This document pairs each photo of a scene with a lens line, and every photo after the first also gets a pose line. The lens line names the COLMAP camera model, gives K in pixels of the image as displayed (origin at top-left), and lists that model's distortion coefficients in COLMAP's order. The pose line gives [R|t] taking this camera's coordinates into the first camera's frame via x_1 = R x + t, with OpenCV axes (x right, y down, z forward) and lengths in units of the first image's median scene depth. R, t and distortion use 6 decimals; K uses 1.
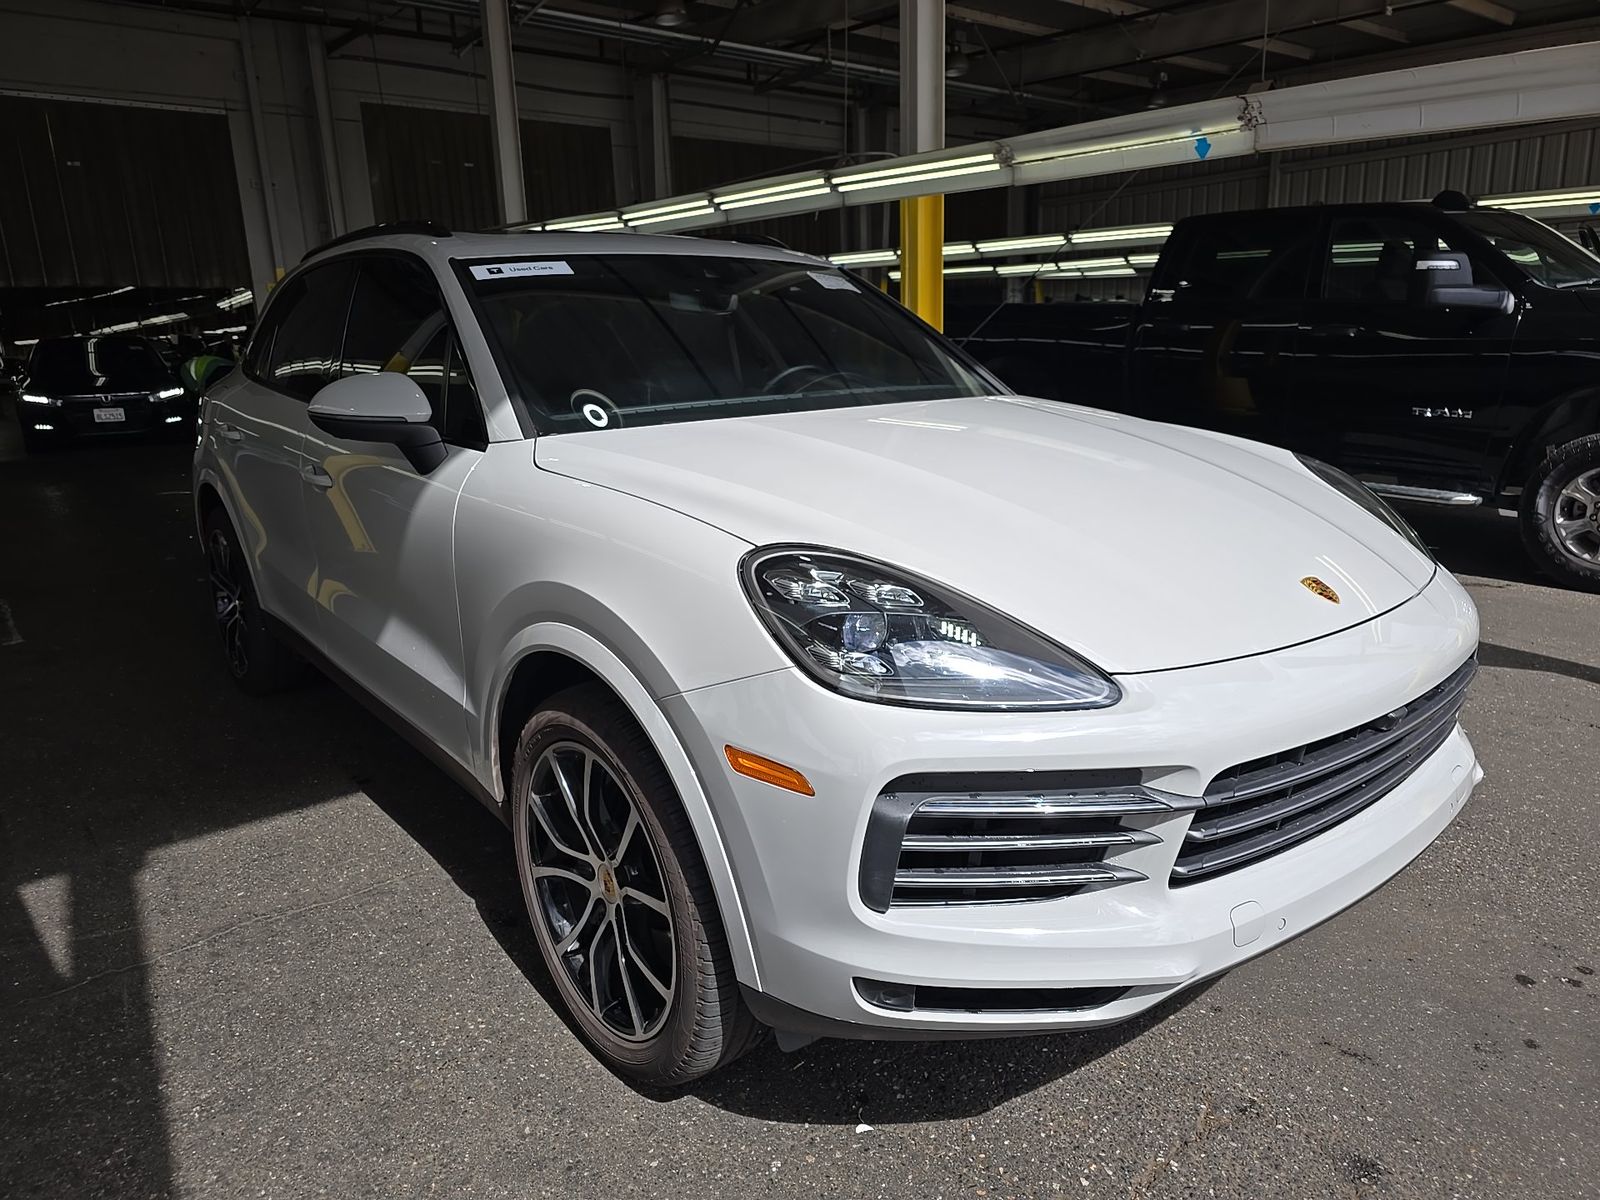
lens RADIAL K [[1089.6, 0, 802.5], [0, 1089.6, 610.0], [0, 0, 1]] dist [0.040090, -0.034568]
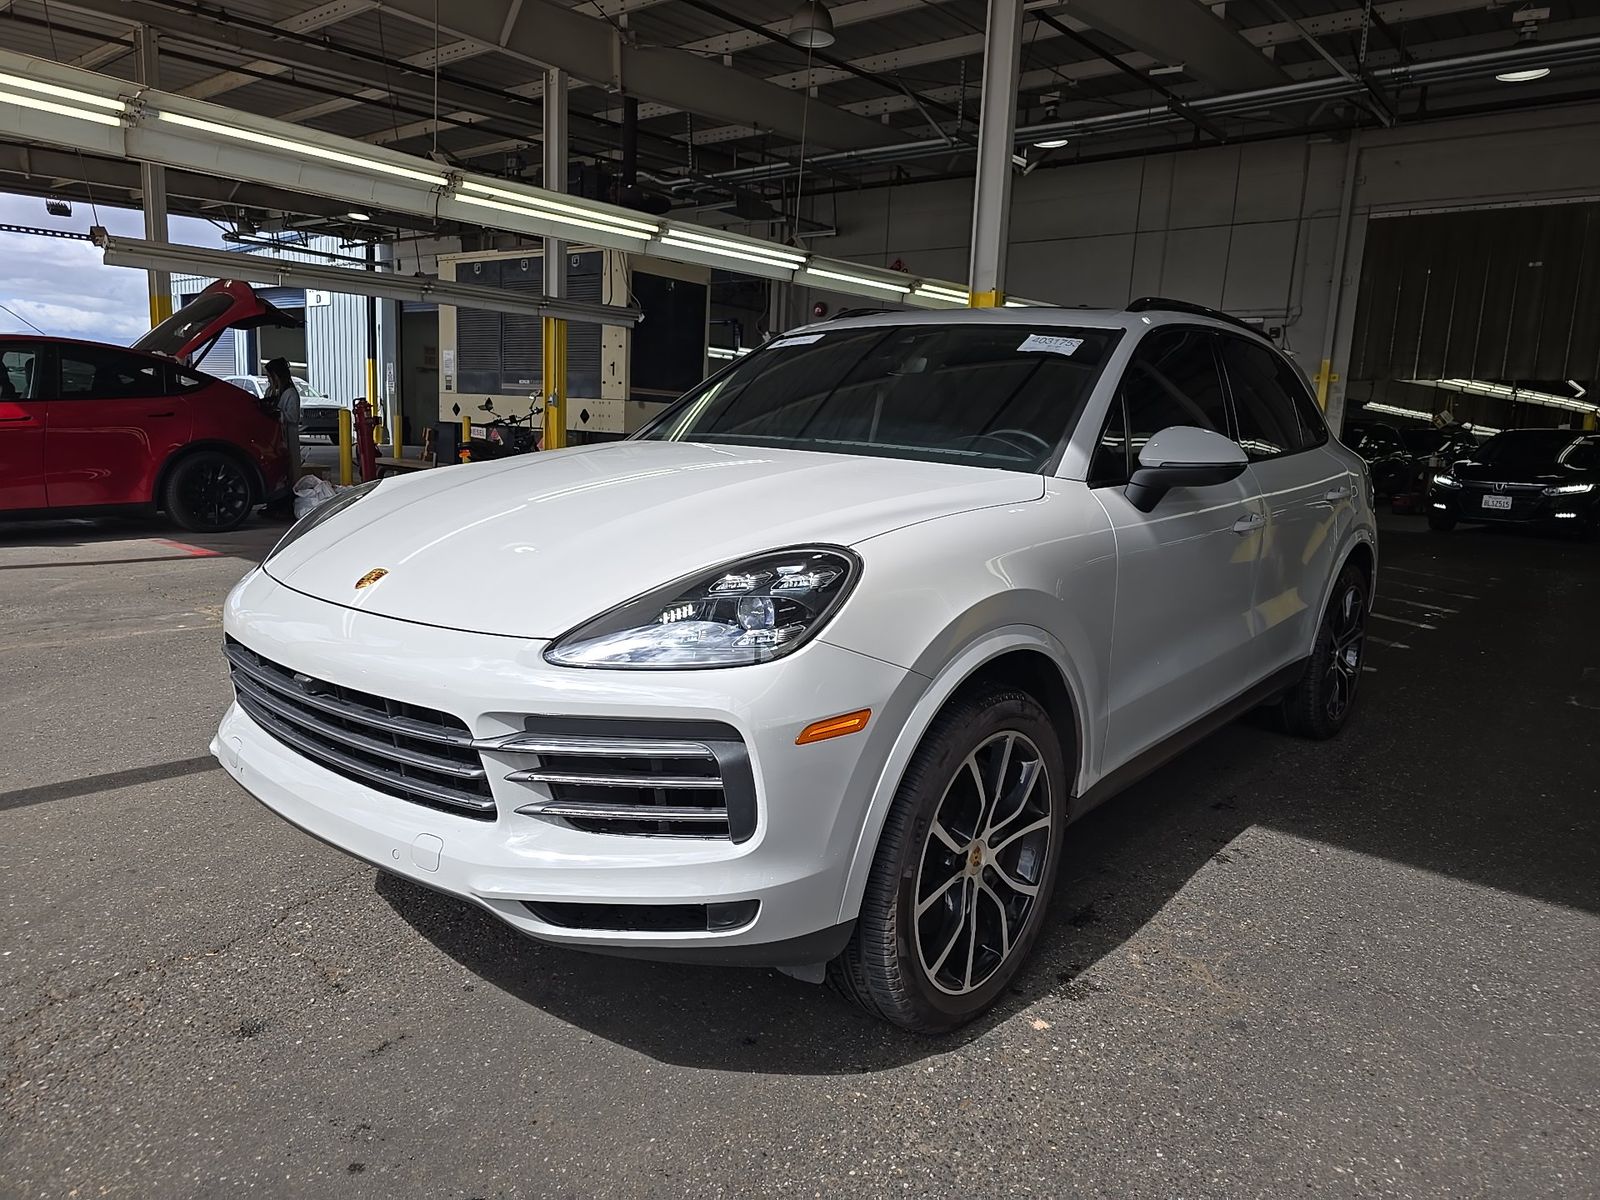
lens RADIAL K [[1090.4, 0, 800.0], [0, 1090.4, 600.0], [0, 0, 1]] dist [0.046784, -0.037984]
pose [[0.168313, 0.195515, -0.966149, 0.320244], [-0.290470, 0.946450, 0.140925, -0.055515], [0.941965, 0.256918, 0.216091, 0.222383]]
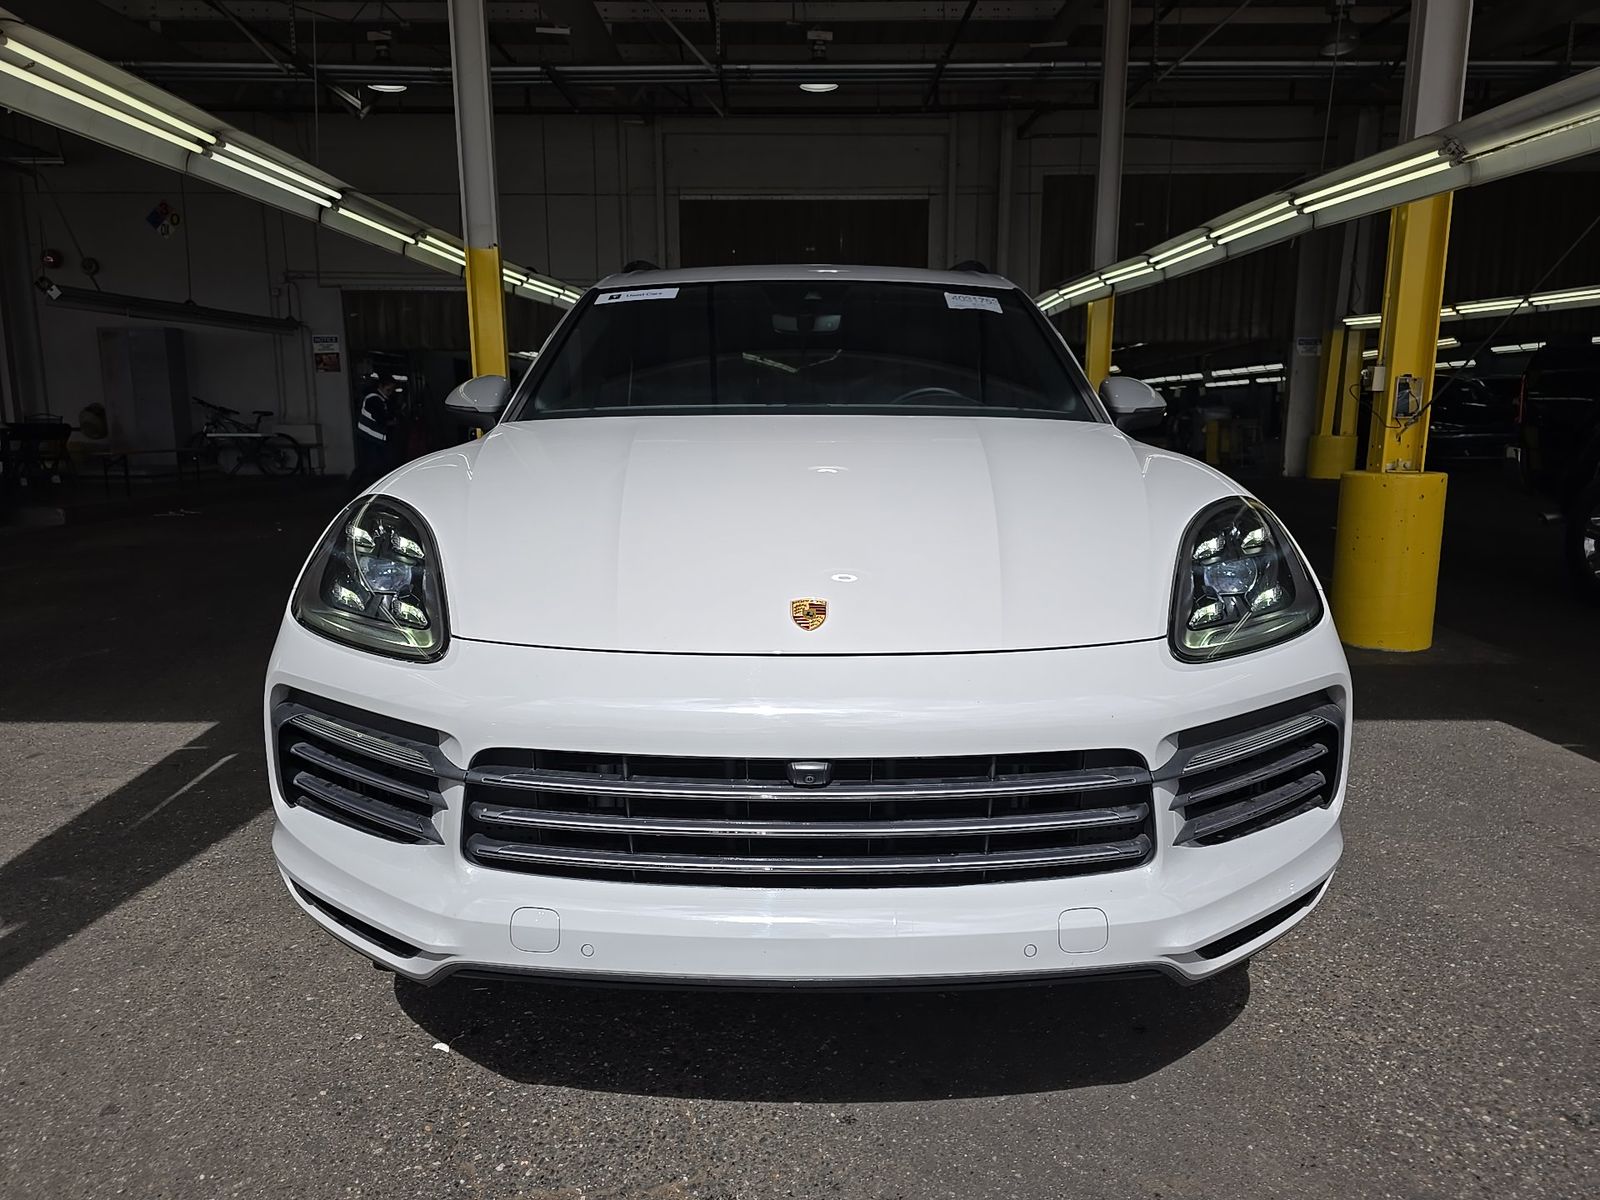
lens RADIAL K [[1089.6, 0, 802.5], [0, 1089.6, 610.0], [0, 0, 1]] dist [0.040090, -0.034568]
pose [[0.768954, 0.142325, -0.623260, 0.188110], [-0.176920, 0.984204, 0.006471, -0.004862], [0.614336, 0.105291, 0.781988, 0.064062]]
